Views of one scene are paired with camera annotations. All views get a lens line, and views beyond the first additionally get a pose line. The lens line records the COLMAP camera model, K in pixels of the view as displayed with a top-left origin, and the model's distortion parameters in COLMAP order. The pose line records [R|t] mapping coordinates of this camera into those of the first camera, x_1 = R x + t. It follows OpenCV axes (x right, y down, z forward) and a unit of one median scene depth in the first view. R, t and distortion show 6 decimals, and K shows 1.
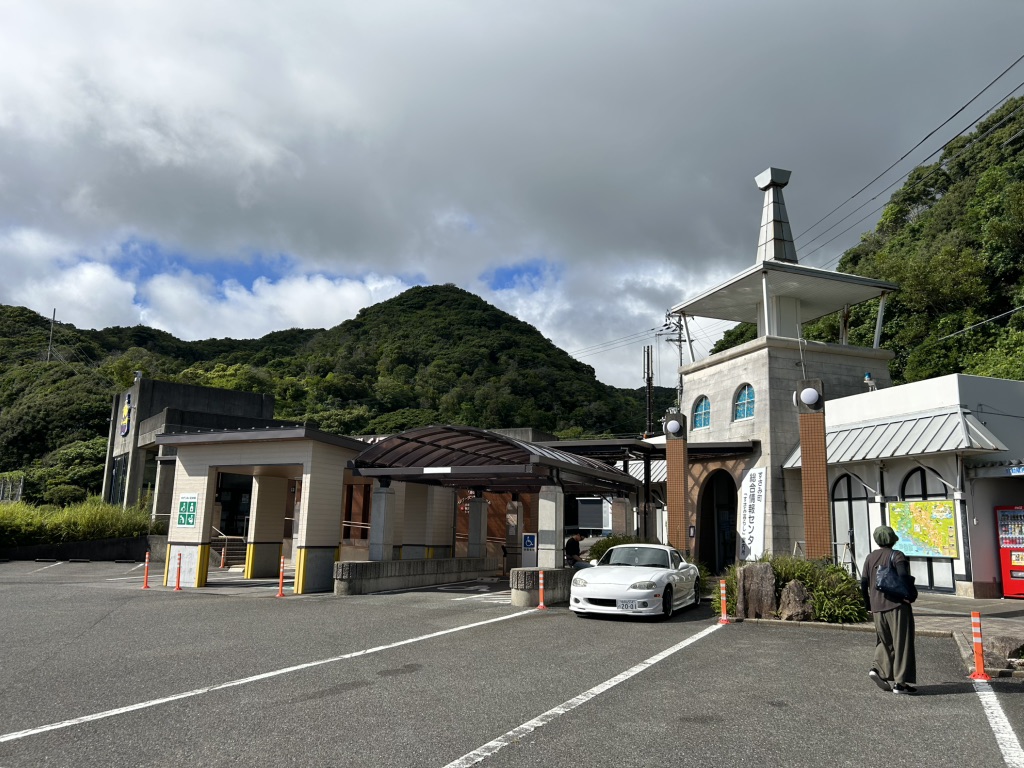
lens RADIAL K [[774.6, 0, 511.4], [0, 774.6, 386.5], [0, 0, 1]] dist [0.037356, -0.023191]
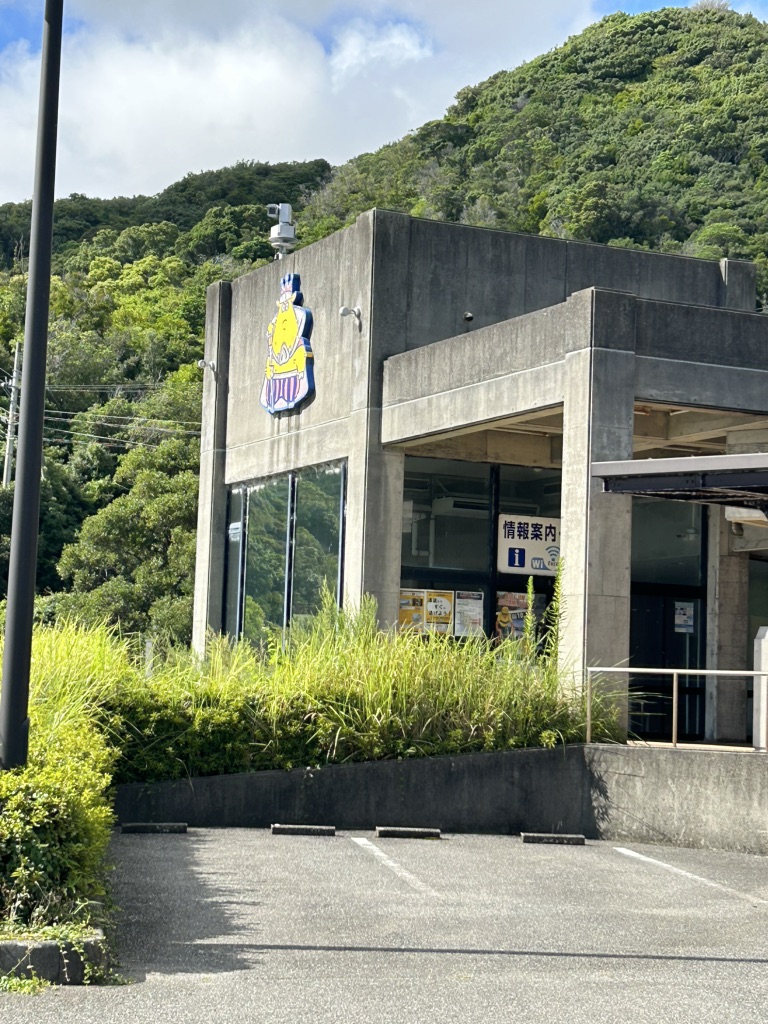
lens RADIAL K [[2135.7, 0, 372.4], [0, 2135.7, 509.5], [0, 0, 1]] dist [0.143546, 0.000000]
pose [[0.980710, -0.011115, -0.195152, -0.443226], [0.028320, 0.995928, 0.085594, 0.045131], [0.193406, -0.089469, 0.977031, 0.278061]]
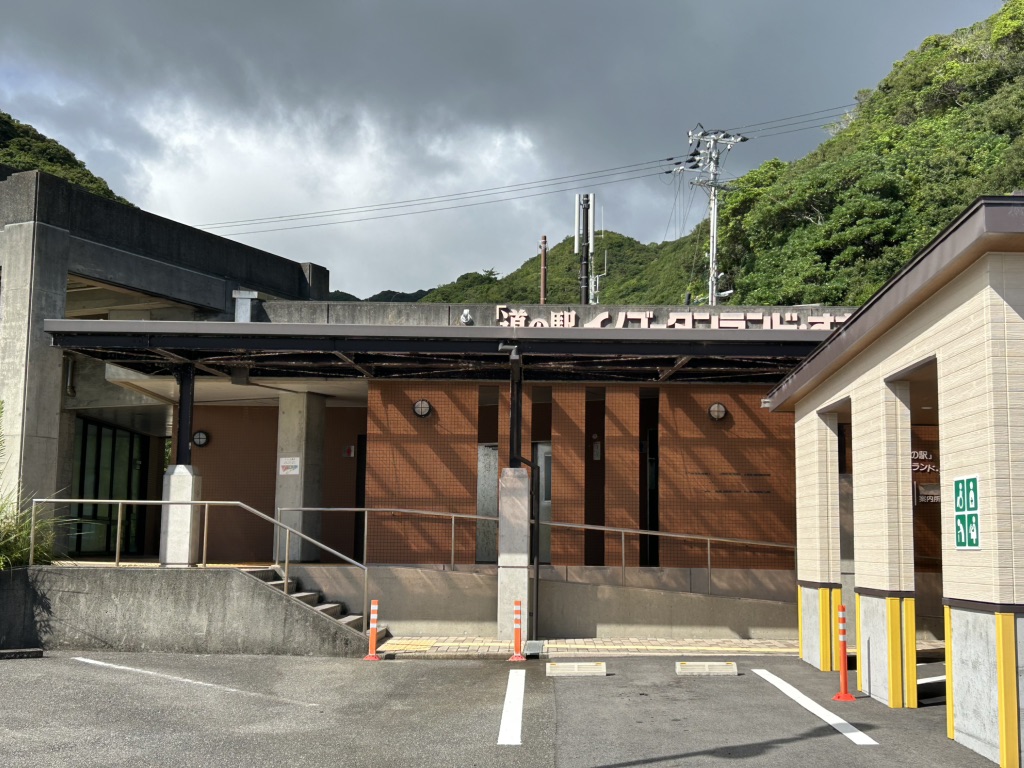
lens RADIAL K [[1294.1, 0, 551.2], [0, 1294.1, 394.1], [0, 0, 1]] dist [0.029935, 0.000000]
pose [[0.894637, 0.039692, 0.445027, -0.584102], [-0.074118, 0.995430, 0.060216, 0.084595], [-0.440603, -0.086856, 0.893491, 0.504203]]
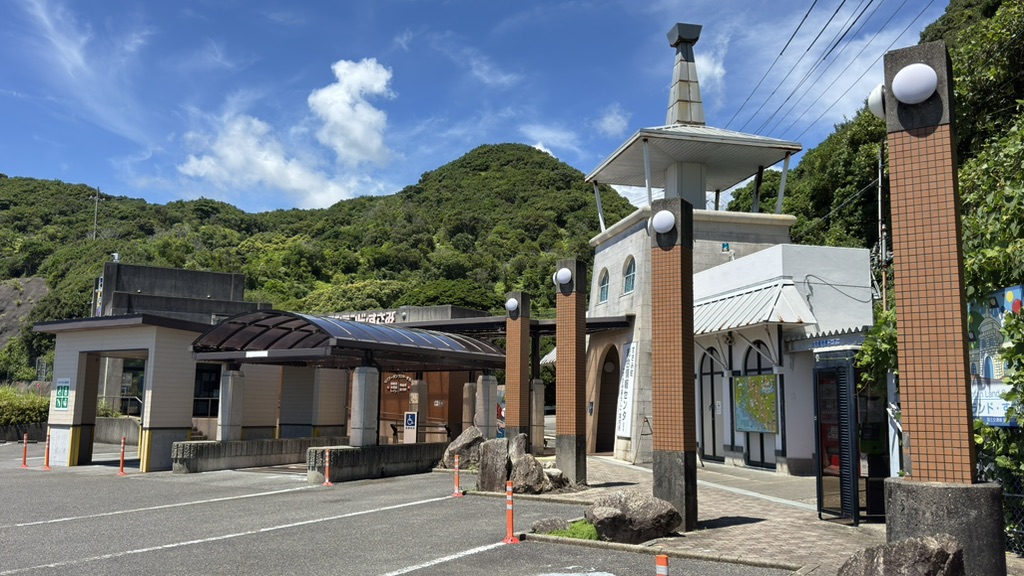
lens RADIAL K [[843.3, 0, 508.8], [0, 843.3, 282.8], [0, 0, 1]] dist [0.084187, -0.102326]
pose [[0.992821, -0.026187, -0.116710, 0.239327], [0.030604, 0.998875, 0.036216, -0.012124], [0.115631, -0.039527, 0.992505, -0.060621]]
